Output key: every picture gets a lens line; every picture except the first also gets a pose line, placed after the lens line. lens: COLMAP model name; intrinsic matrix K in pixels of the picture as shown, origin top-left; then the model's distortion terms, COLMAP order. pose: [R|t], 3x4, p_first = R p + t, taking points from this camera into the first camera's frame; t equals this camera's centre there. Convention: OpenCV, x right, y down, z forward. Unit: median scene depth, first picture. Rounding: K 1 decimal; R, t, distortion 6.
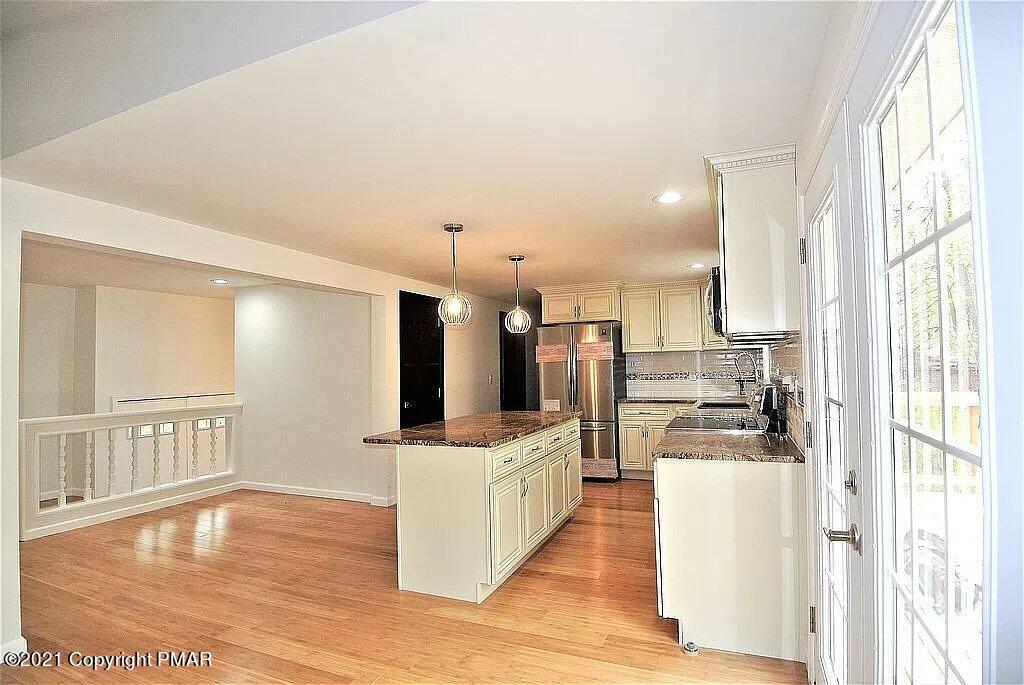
lens RADIAL K [[533.1, 0, 511.3], [0, 533.1, 347.3], [0, 0, 1]] dist [-0.017452, -0.004374]
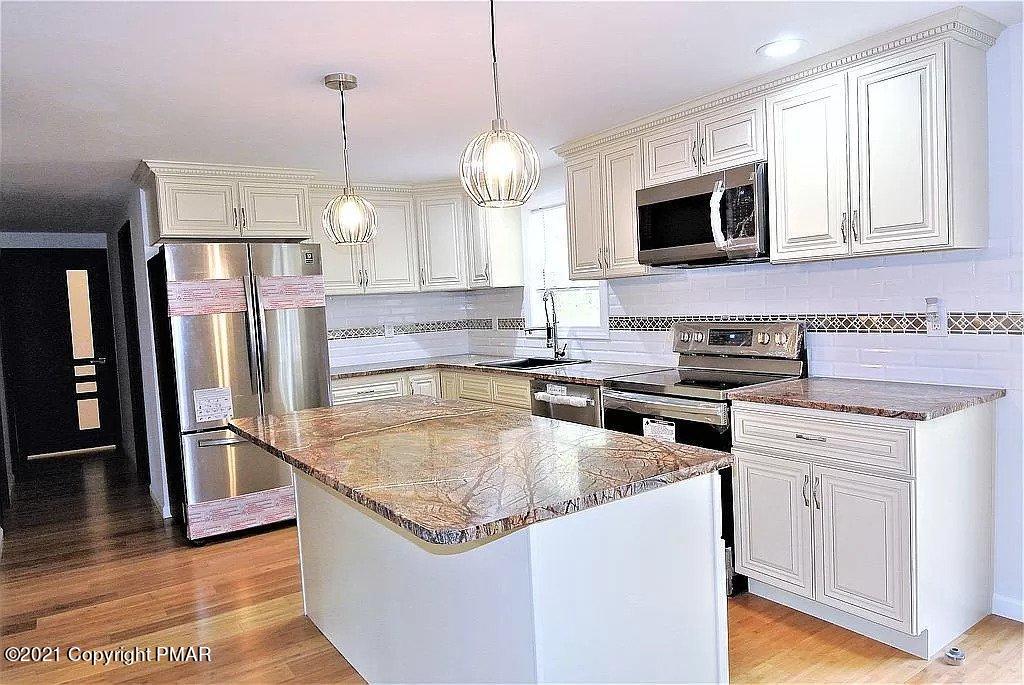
lens RADIAL K [[696.5, 0, 518.1], [0, 696.5, 344.1], [0, 0, 1]] dist [0.005749, 0.002538]
pose [[0.533275, -0.059737, 0.843830, -0.334883], [0.011022, 0.997910, 0.063679, 0.017674], [-0.845870, -0.024658, 0.532819, 0.413337]]
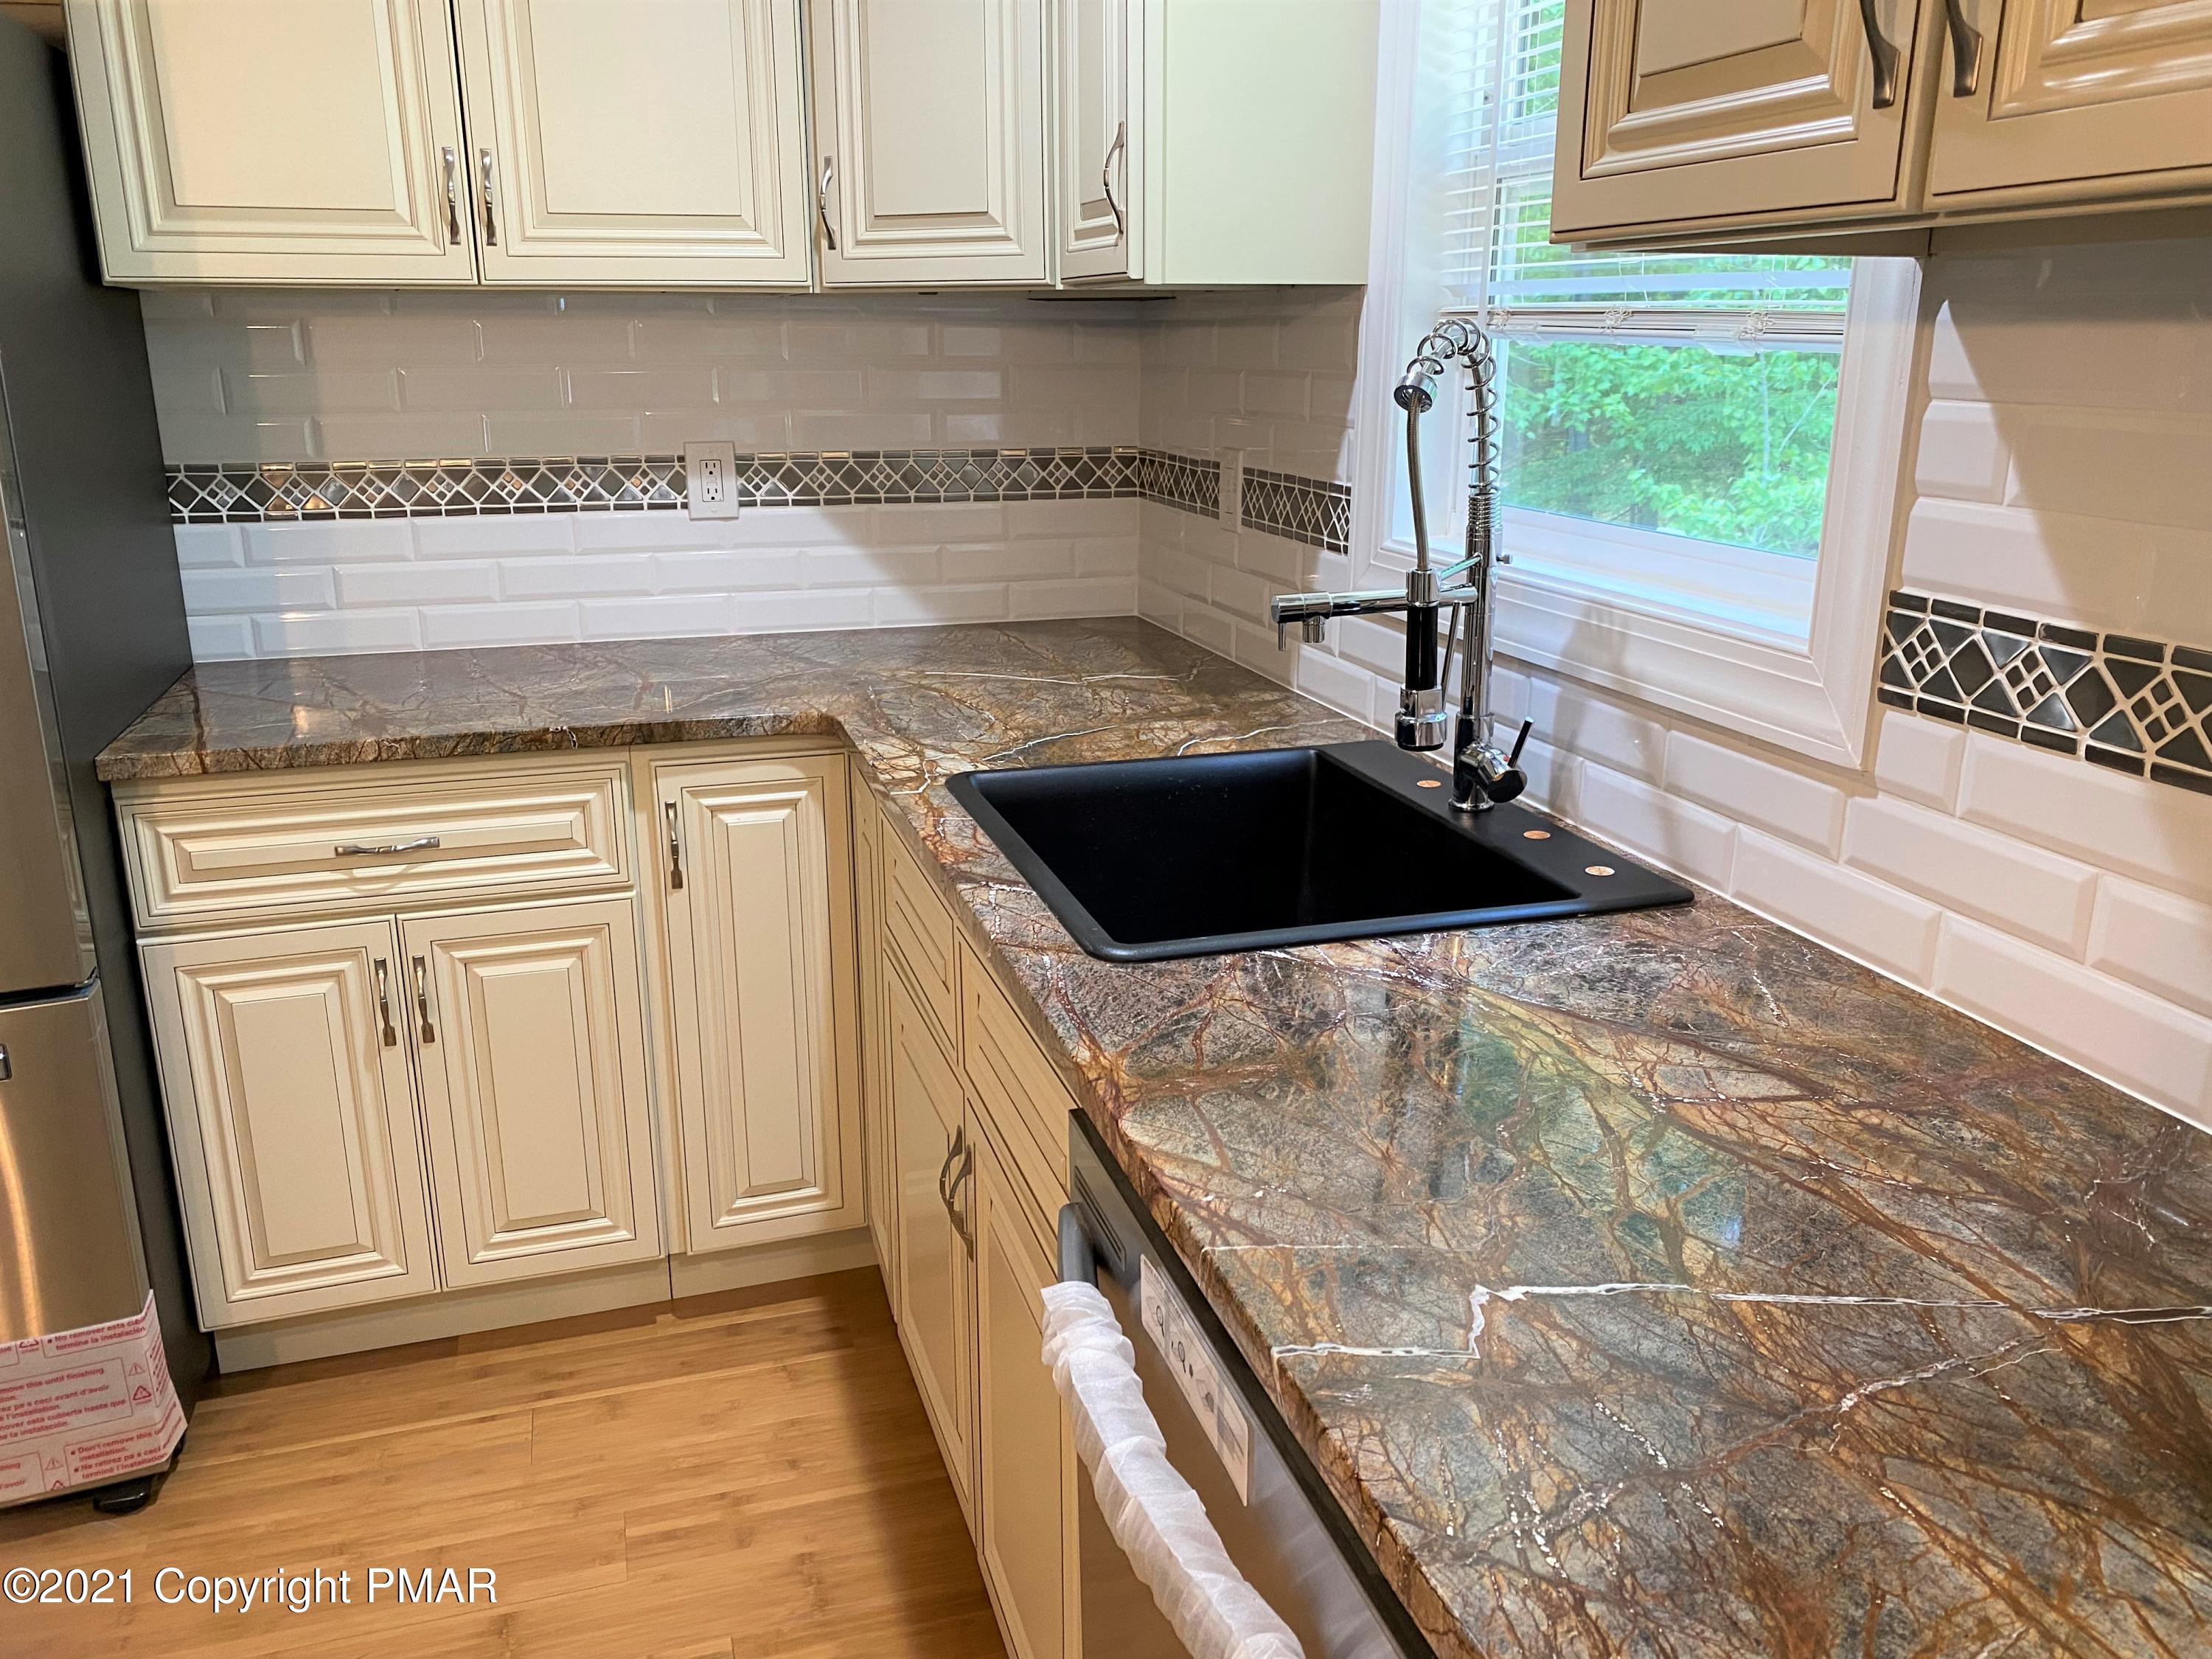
lens RADIAL K [[1712.2, 0, 1110.4], [0, 1712.2, 810.0], [0, 0, 1]] dist [-0.002951, -0.002456]
pose [[0.761293, -0.151385, 0.630488, 0.138245], [-0.042555, 0.958602, 0.281552, 0.007008], [-0.647010, -0.241174, 0.723335, 0.632532]]
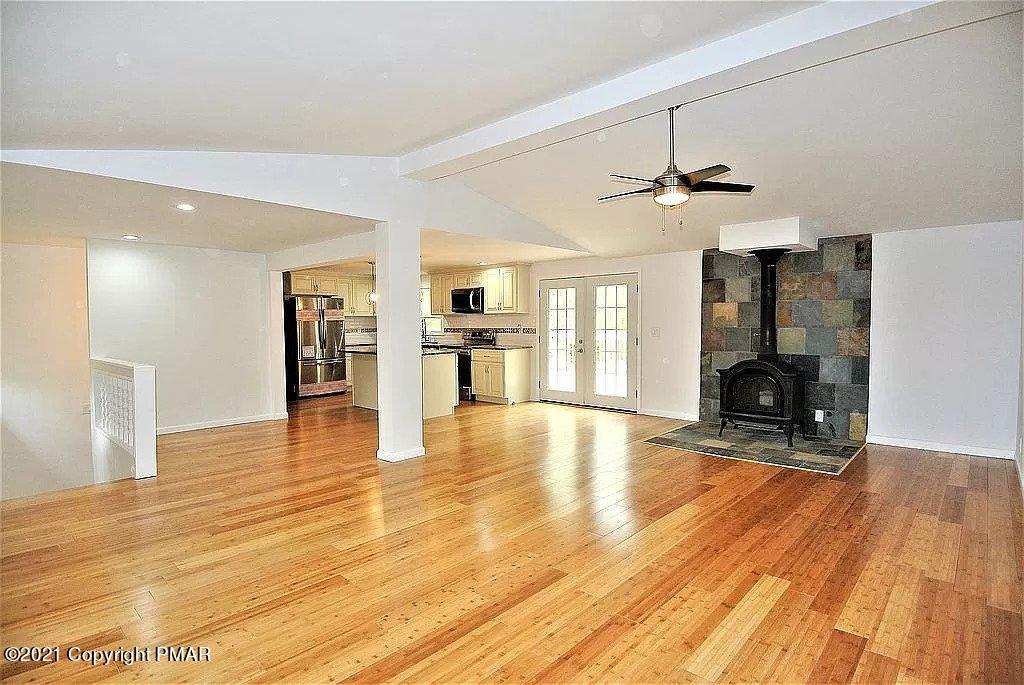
lens RADIAL K [[533.1, 0, 523.2], [0, 533.1, 342.2], [0, 0, 1]] dist [-0.017452, -0.004374]
pose [[0.312767, -0.021892, 0.949577, -1.202081], [-0.028755, 0.999058, 0.032504, 0.020236], [-0.949394, -0.037471, 0.311843, -0.051079]]
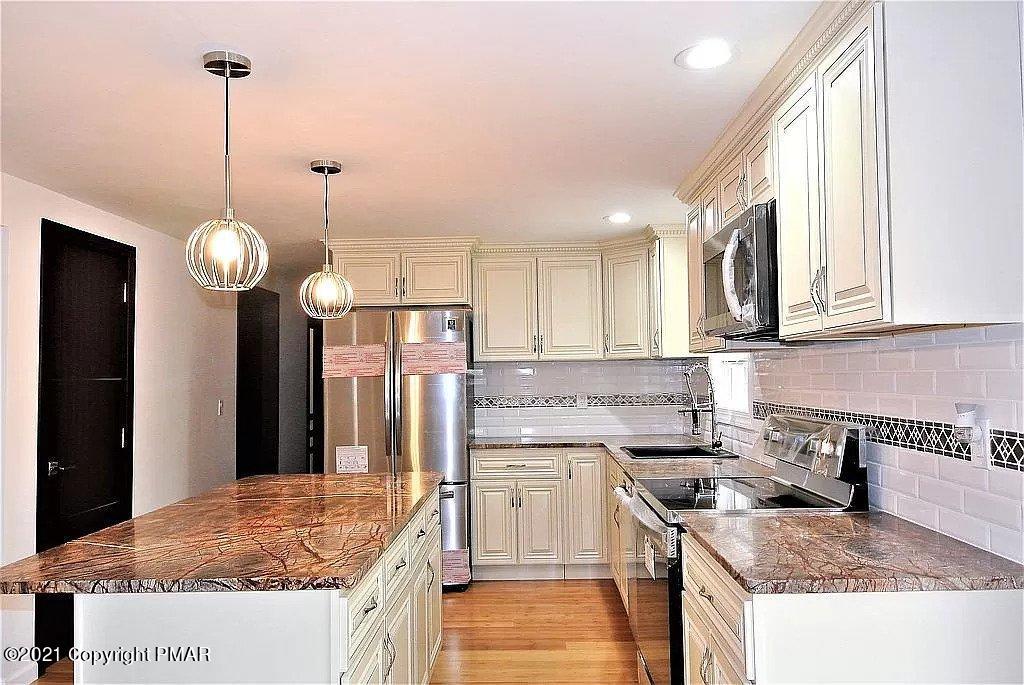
lens RADIAL K [[790.8, 0, 514.8], [0, 790.8, 341.5], [0, 0, 1]] dist [0.000362, -0.011266]
pose [[0.927745, 0.024703, 0.372397, -0.075527], [-0.019096, 0.999642, -0.018740, 0.003786], [-0.372726, 0.010274, 0.927884, 0.193518]]
